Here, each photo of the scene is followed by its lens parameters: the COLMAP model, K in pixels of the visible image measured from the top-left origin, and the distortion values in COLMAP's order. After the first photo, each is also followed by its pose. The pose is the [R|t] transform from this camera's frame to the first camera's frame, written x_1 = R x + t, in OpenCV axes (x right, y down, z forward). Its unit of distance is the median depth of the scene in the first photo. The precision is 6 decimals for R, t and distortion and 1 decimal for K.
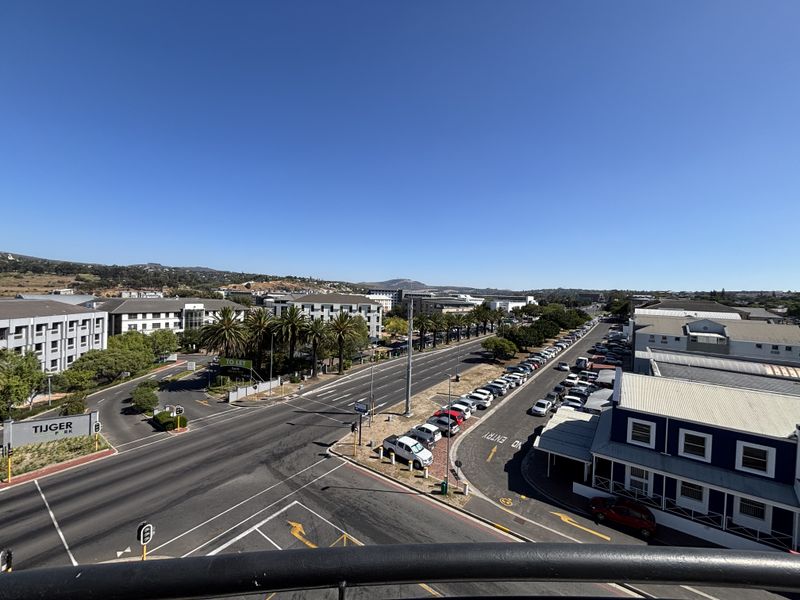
lens RADIAL K [[322.0, 0, 399.9], [0, 322.0, 297.4], [0, 0, 1]] dist [0.000973, 0.000965]
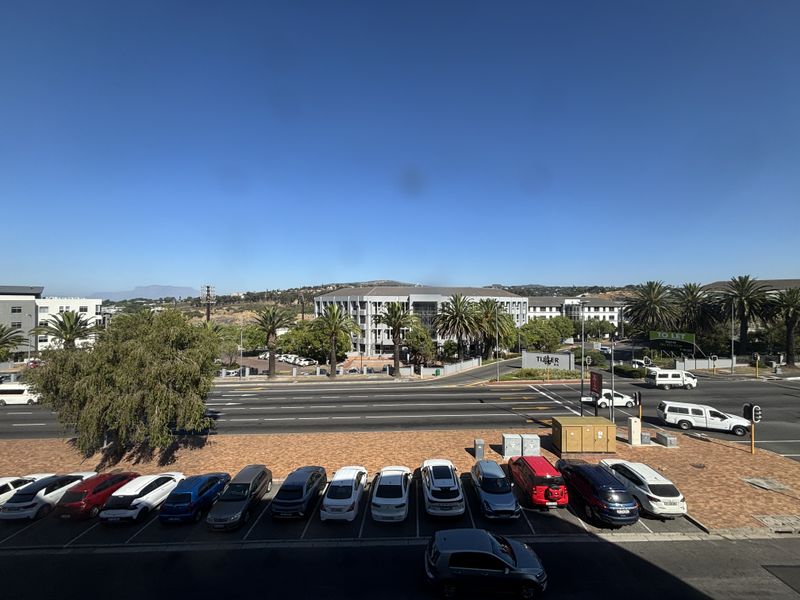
lens RADIAL K [[322.0, 0, 401.0], [0, 322.0, 301.2], [0, 0, 1]] dist [0.000973, 0.000965]
pose [[0.586993, -0.036887, -0.808751, -0.100412], [0.009692, 0.999210, -0.038540, 0.064201], [0.809534, 0.014784, 0.586887, -0.109221]]
